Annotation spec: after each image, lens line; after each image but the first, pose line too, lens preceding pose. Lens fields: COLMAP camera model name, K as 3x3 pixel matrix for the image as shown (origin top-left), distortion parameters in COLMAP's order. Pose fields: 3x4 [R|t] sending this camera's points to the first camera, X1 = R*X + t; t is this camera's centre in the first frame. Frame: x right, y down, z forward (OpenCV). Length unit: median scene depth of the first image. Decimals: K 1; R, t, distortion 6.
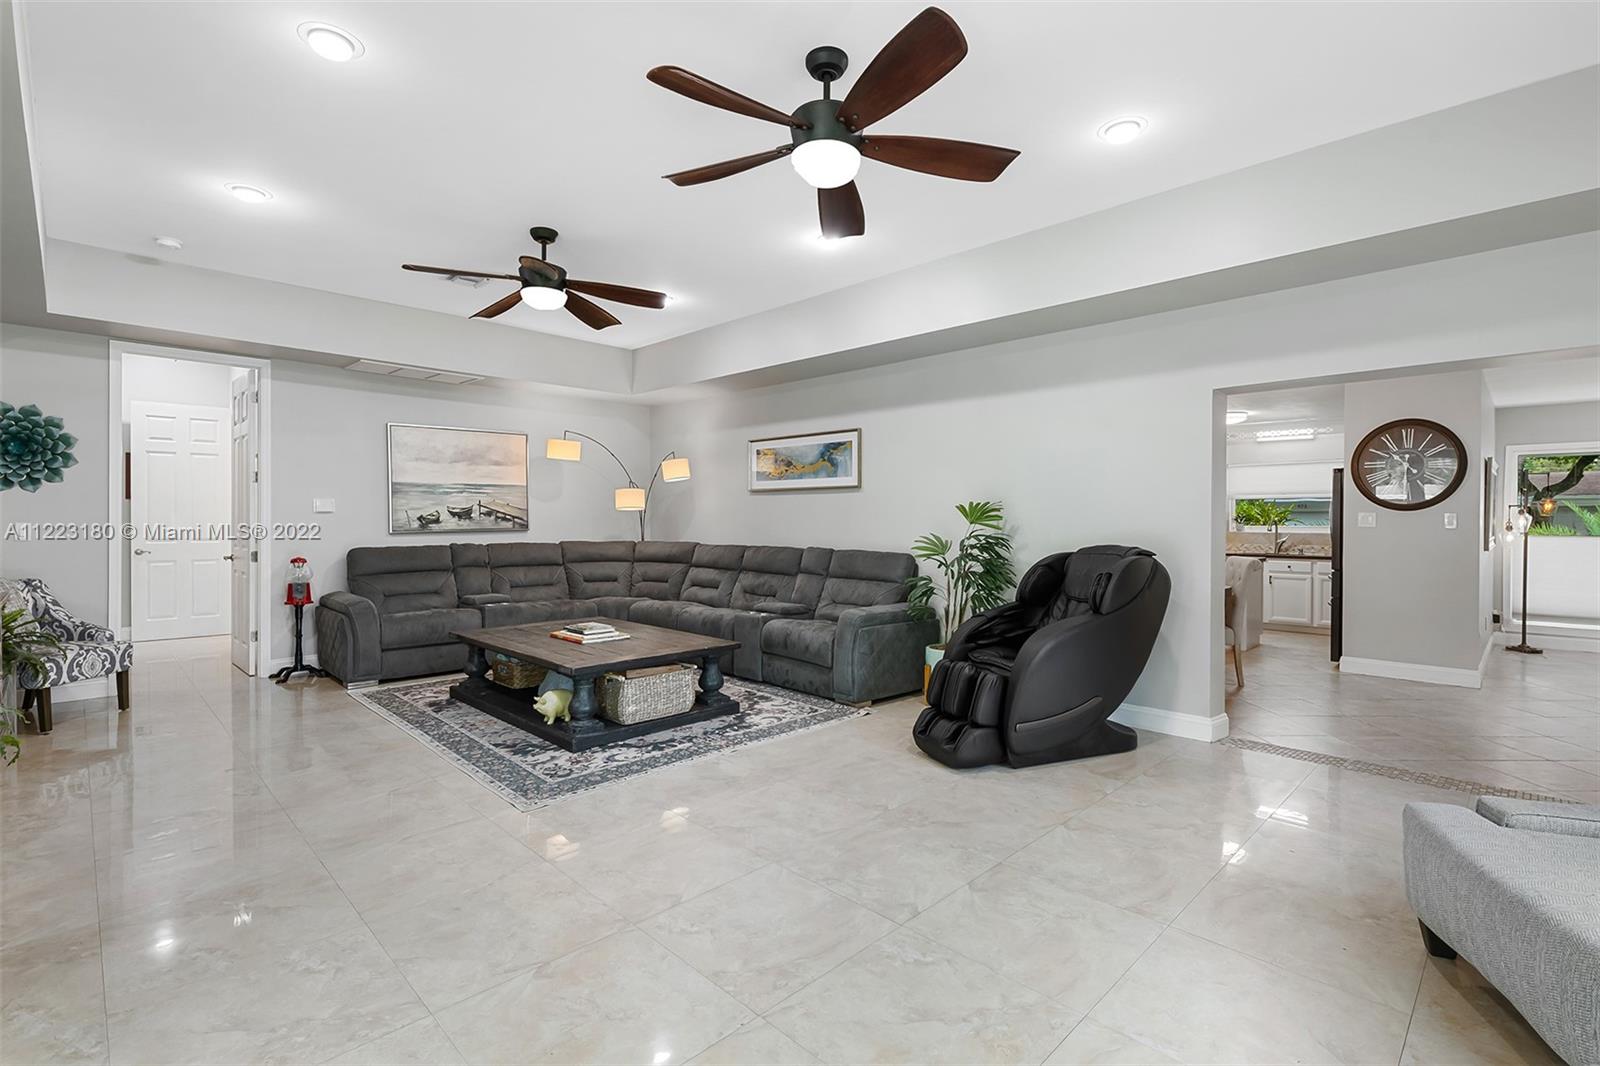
lens RADIAL K [[746.6, 0, 810.1], [0, 746.6, 526.6], [0, 0, 1]] dist [0.005597, -0.000063]
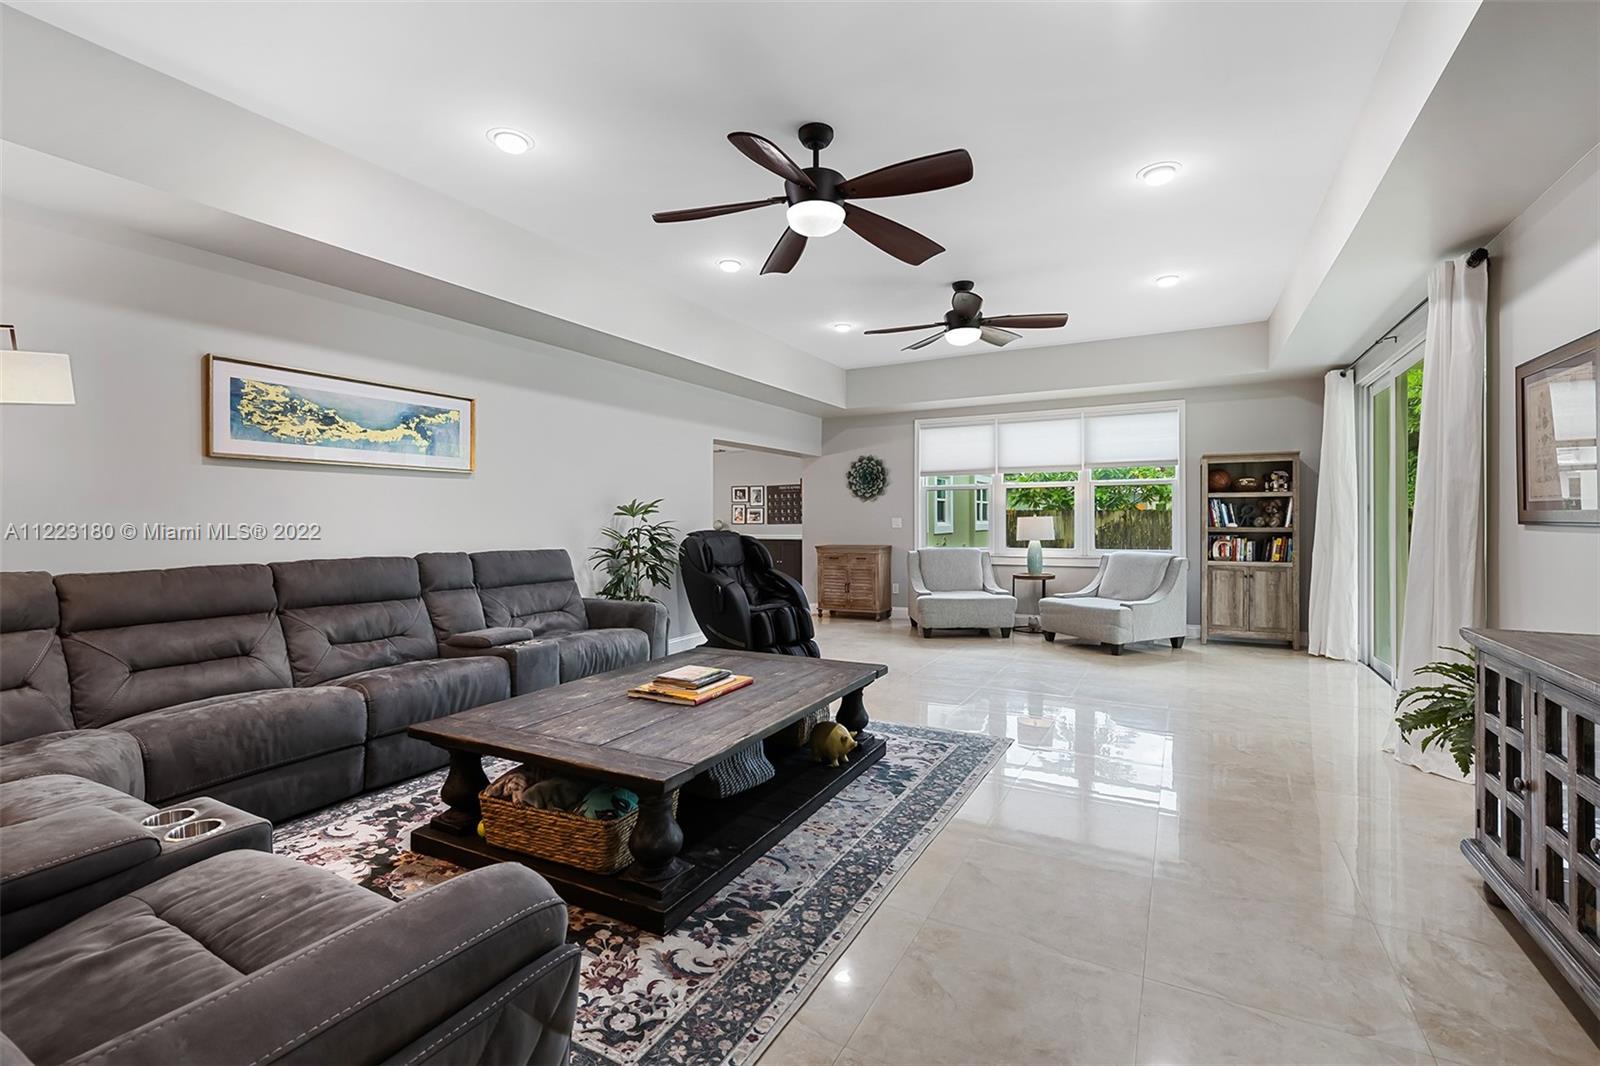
lens RADIAL K [[690.4, 0, 806.6], [0, 690.4, 522.1], [0, 0, 1]] dist [0.000982, 0.000072]
pose [[-0.283914, -0.009177, 0.958806, -0.781422], [0.012035, 0.999841, 0.013134, -0.005968], [-0.958774, 0.015269, -0.283758, 0.923940]]
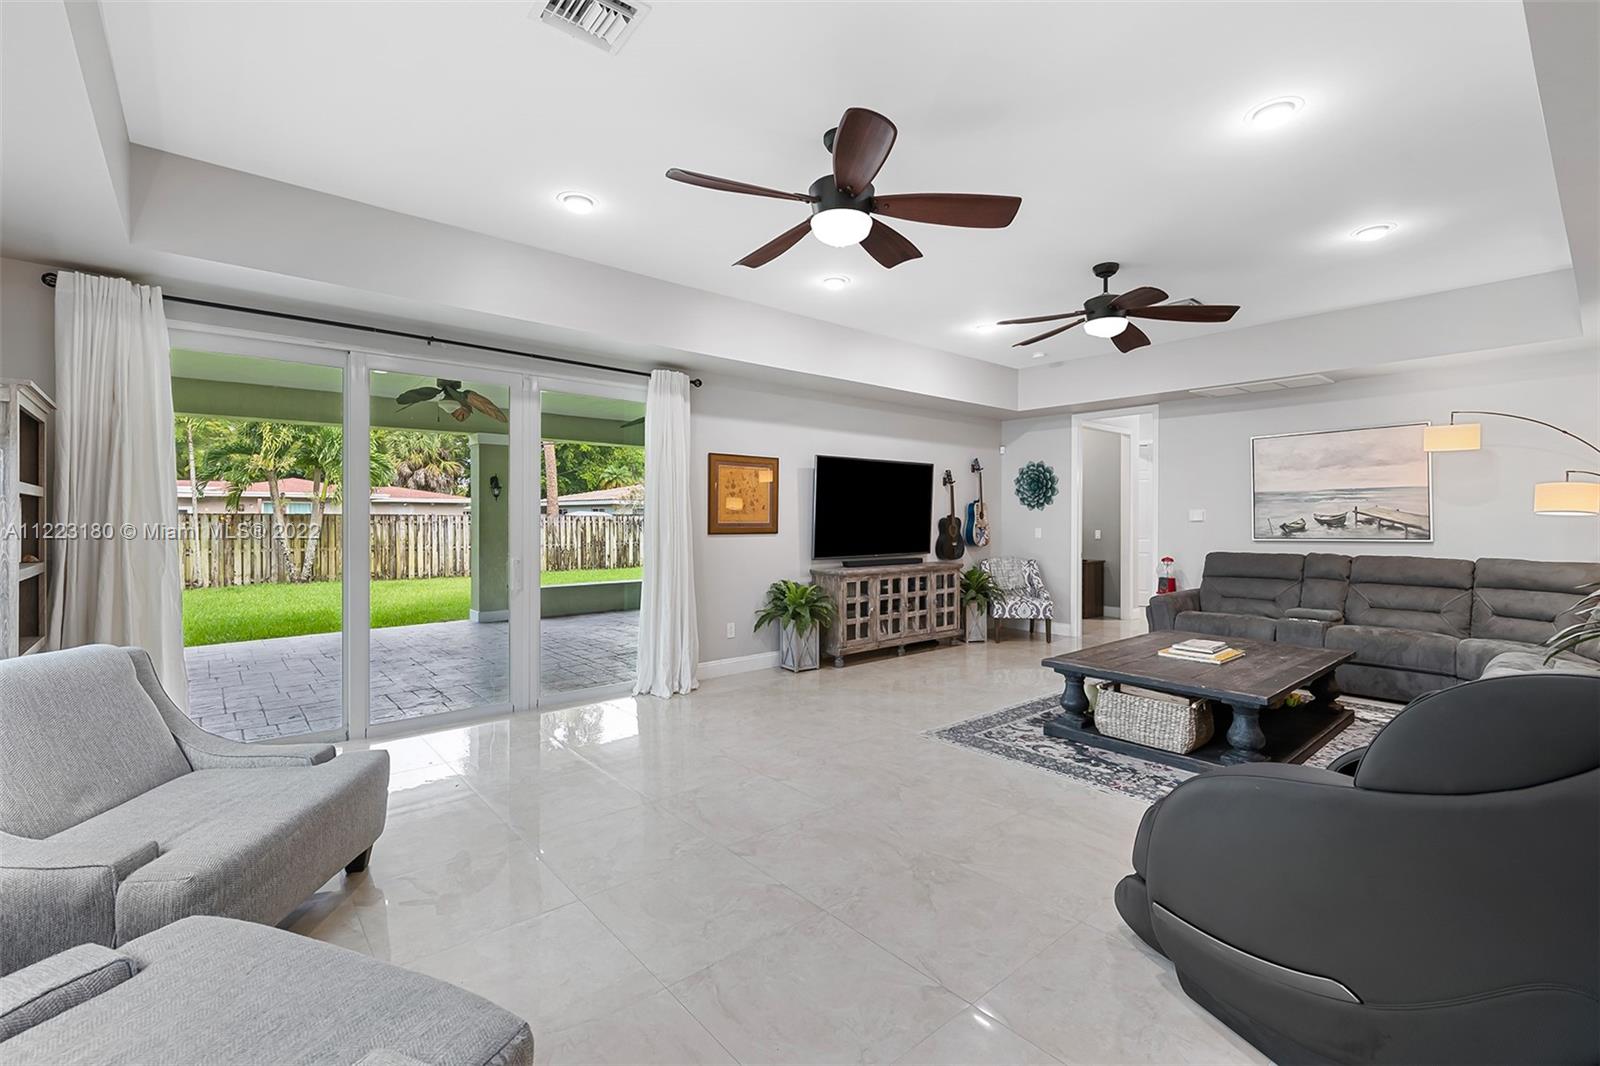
lens RADIAL K [[690.4, 0, 806.6], [0, 690.4, 522.1], [0, 0, 1]] dist [0.000982, 0.000072]
pose [[-0.084198, -0.000742, -0.996449, 0.521867], [-0.011508, 0.999934, 0.000228, -0.011044], [0.996383, 0.011487, -0.084201, 0.497910]]
